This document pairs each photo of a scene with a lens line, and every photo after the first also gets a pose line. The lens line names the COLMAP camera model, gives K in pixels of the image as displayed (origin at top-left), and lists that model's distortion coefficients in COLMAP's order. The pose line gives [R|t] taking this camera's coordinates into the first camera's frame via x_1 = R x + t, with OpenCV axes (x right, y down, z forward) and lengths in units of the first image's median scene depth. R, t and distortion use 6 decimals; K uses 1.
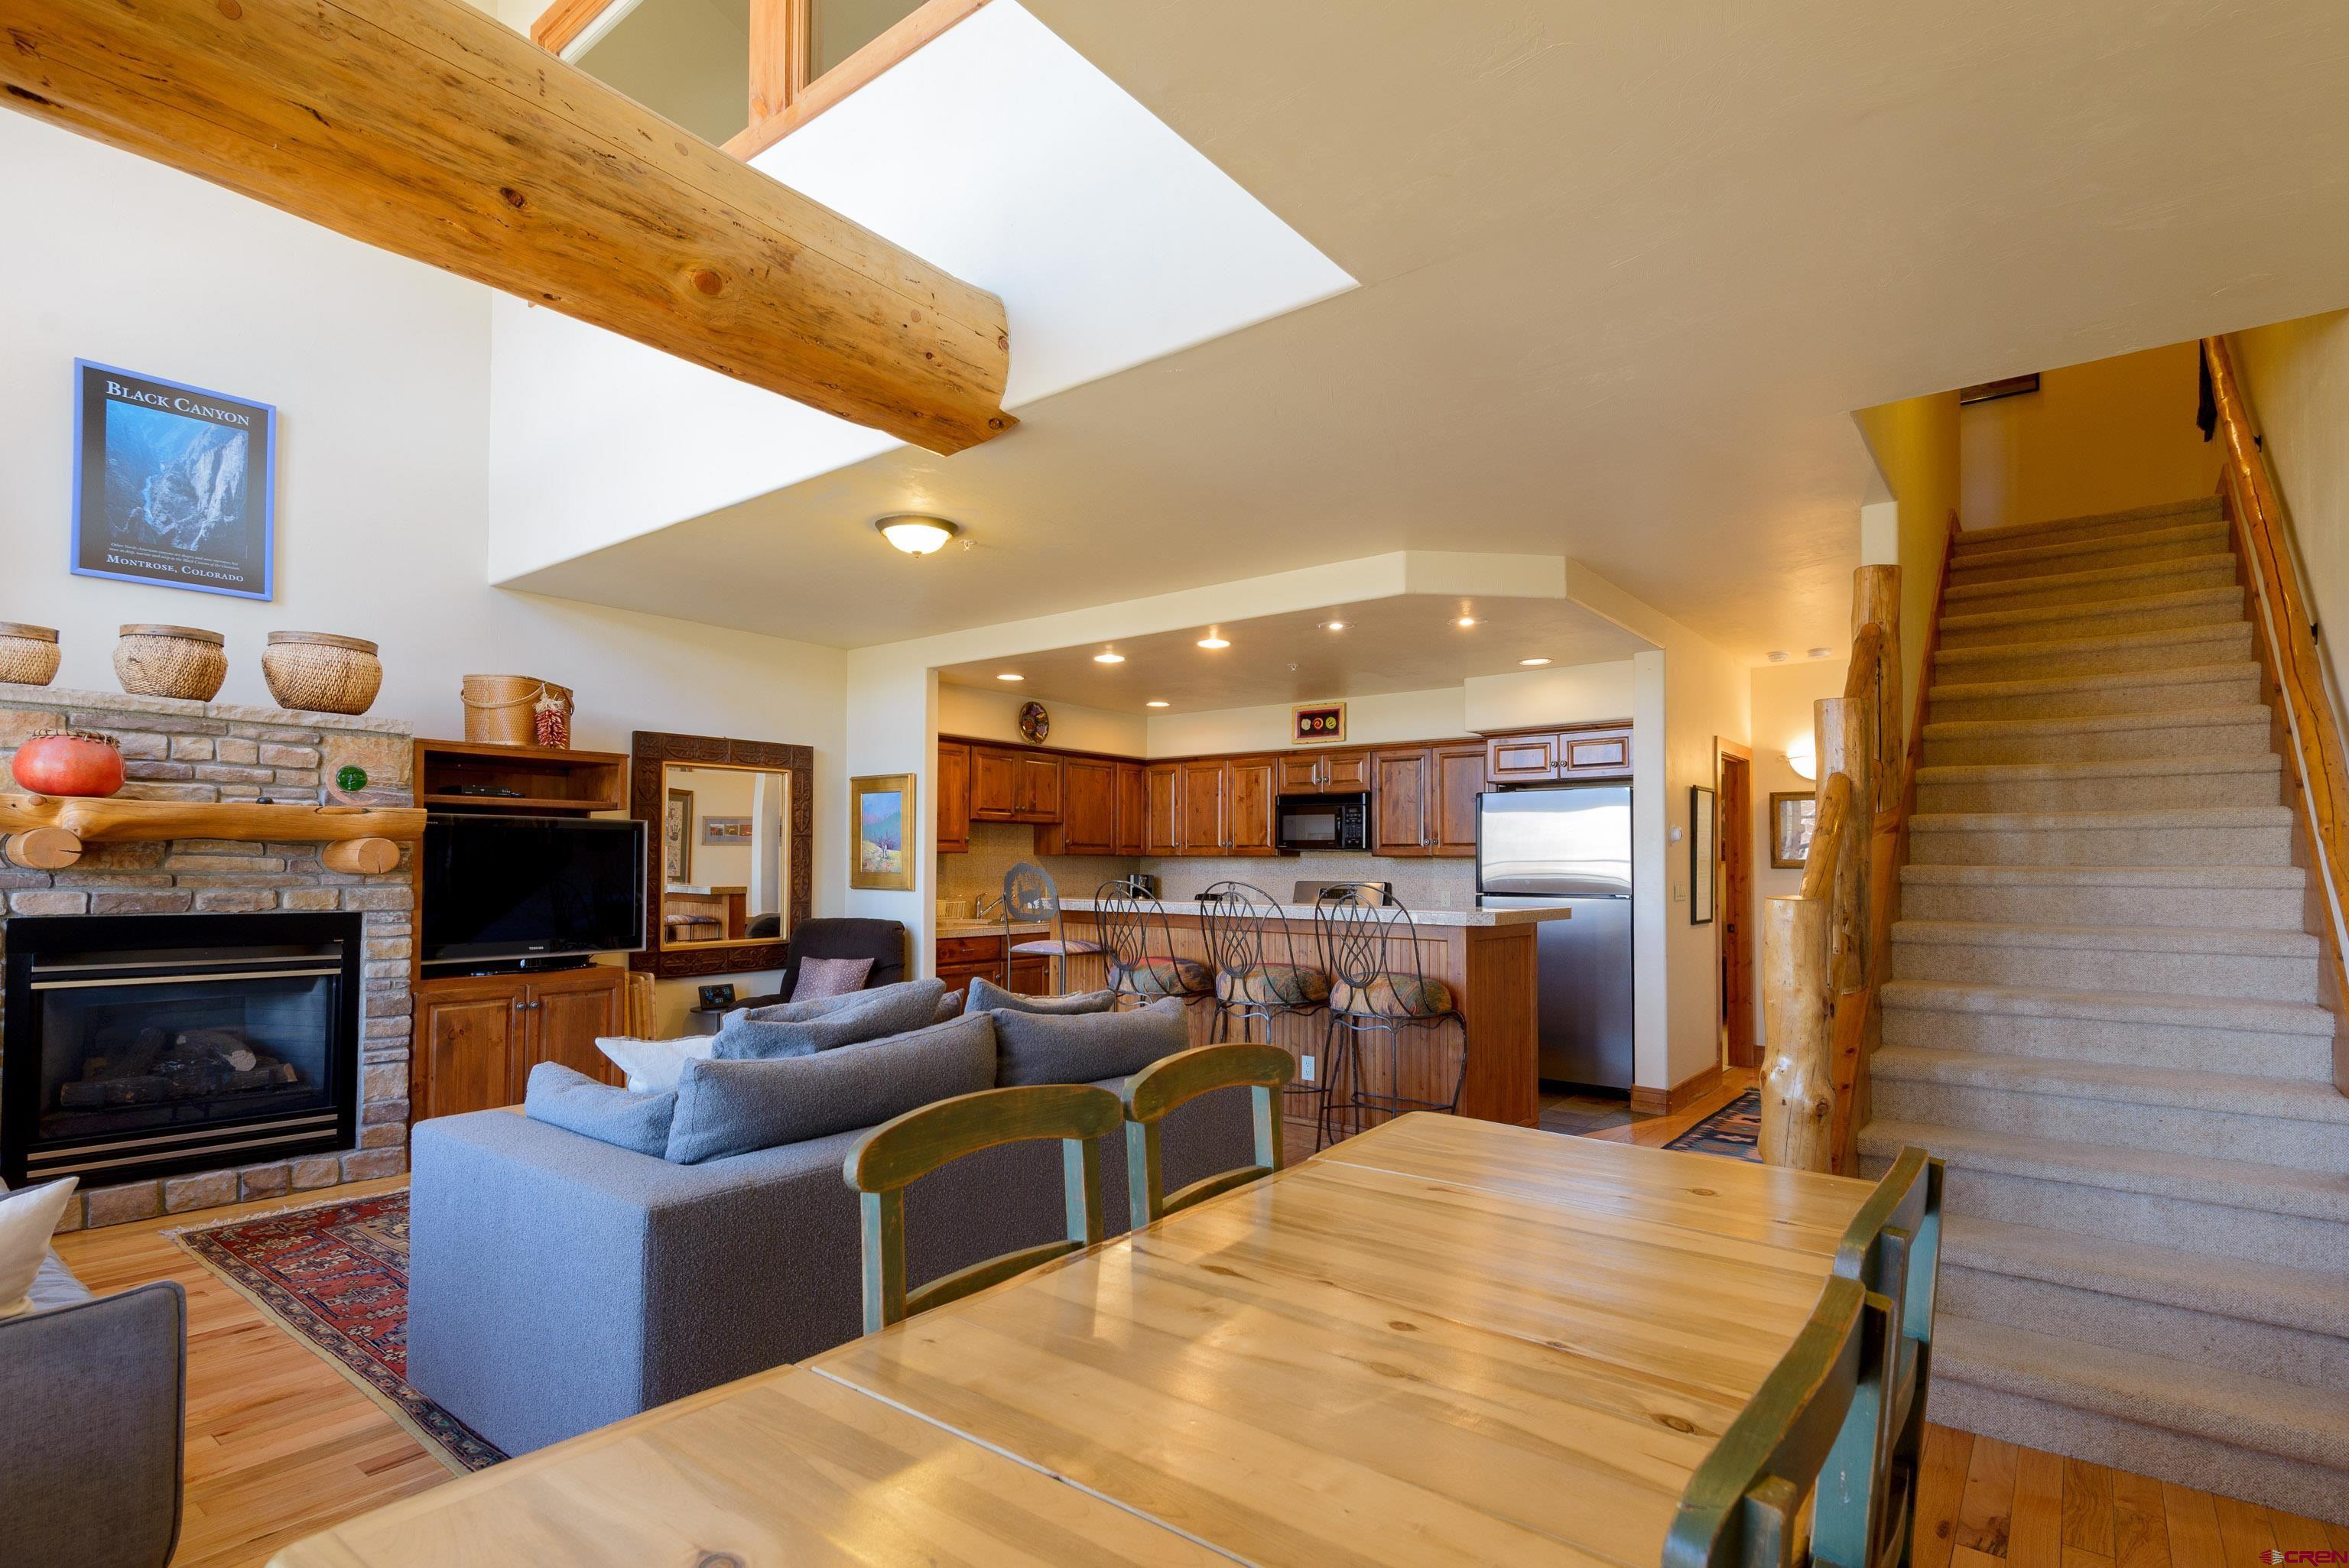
lens RADIAL K [[1132.4, 0, 1177.0], [0, 1132.4, 834.9], [0, 0, 1]] dist [-0.004944, -0.003412]
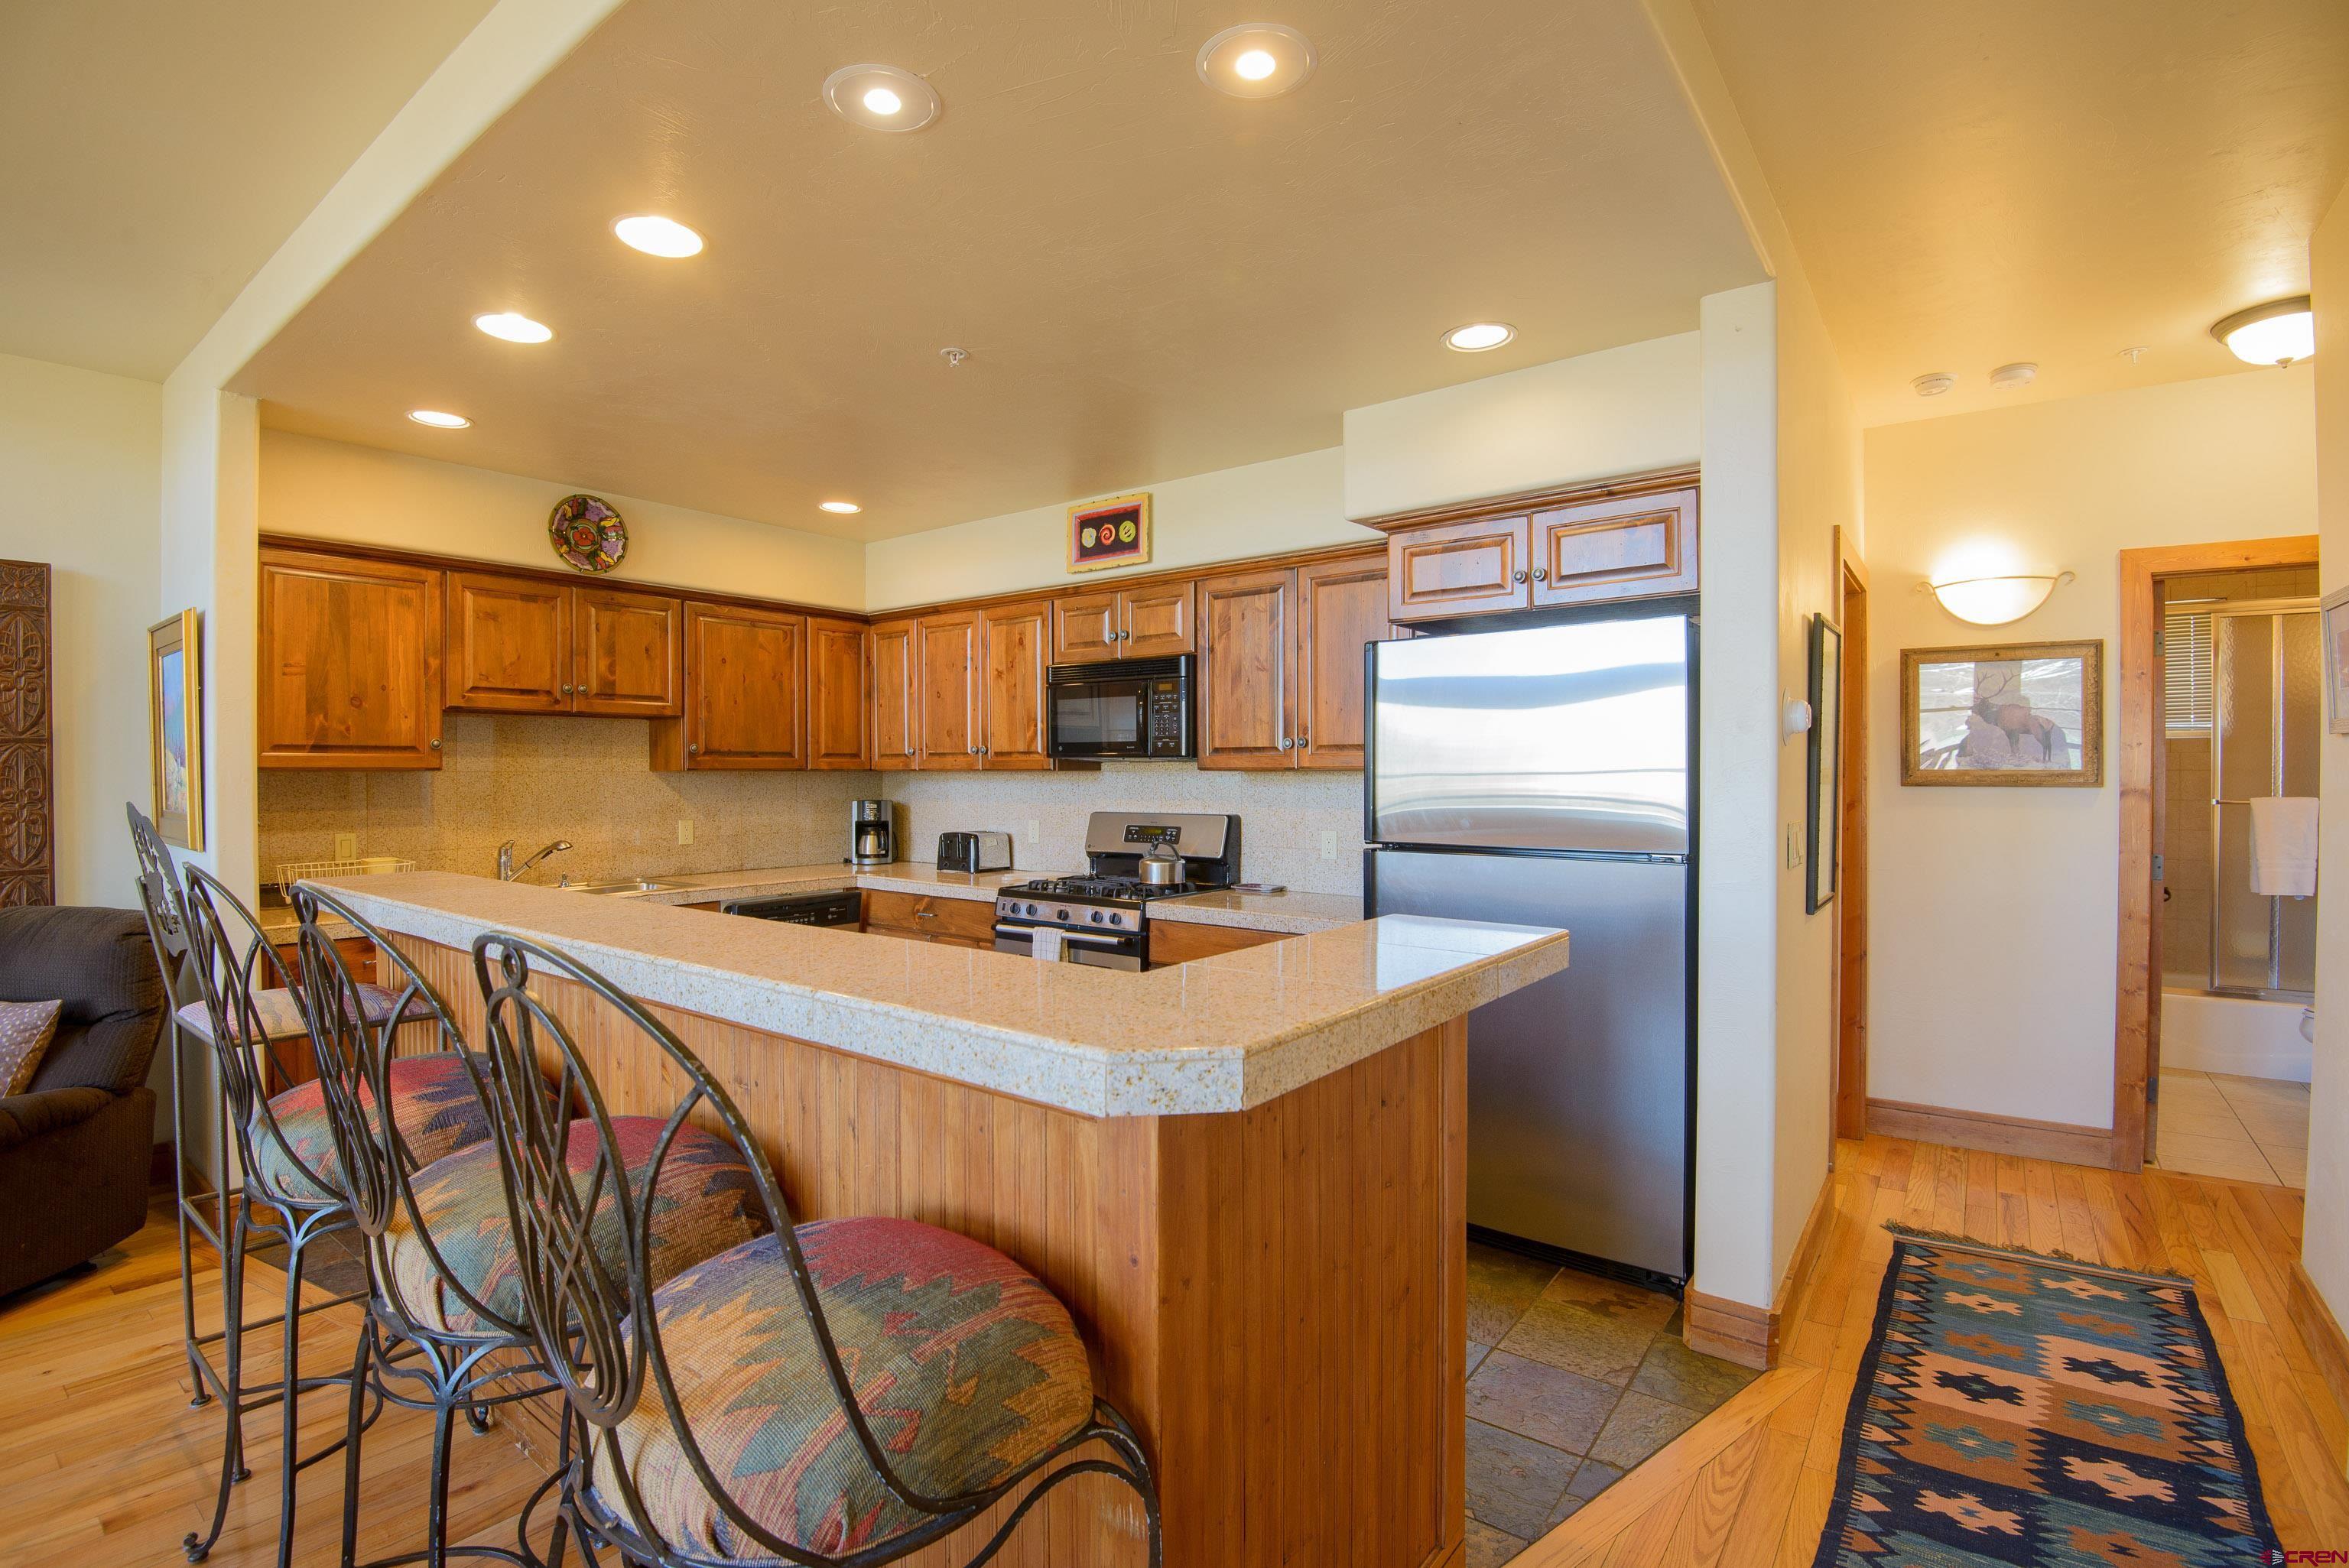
lens RADIAL K [[1060.7, 0, 1169.0], [0, 1060.7, 806.5], [0, 0, 1]] dist [0.017324, -0.005936]
pose [[0.999585, -0.005827, -0.028227, 0.179708], [0.007499, 0.998201, 0.059488, 0.005882], [0.027829, -0.059675, 0.997830, 0.494197]]
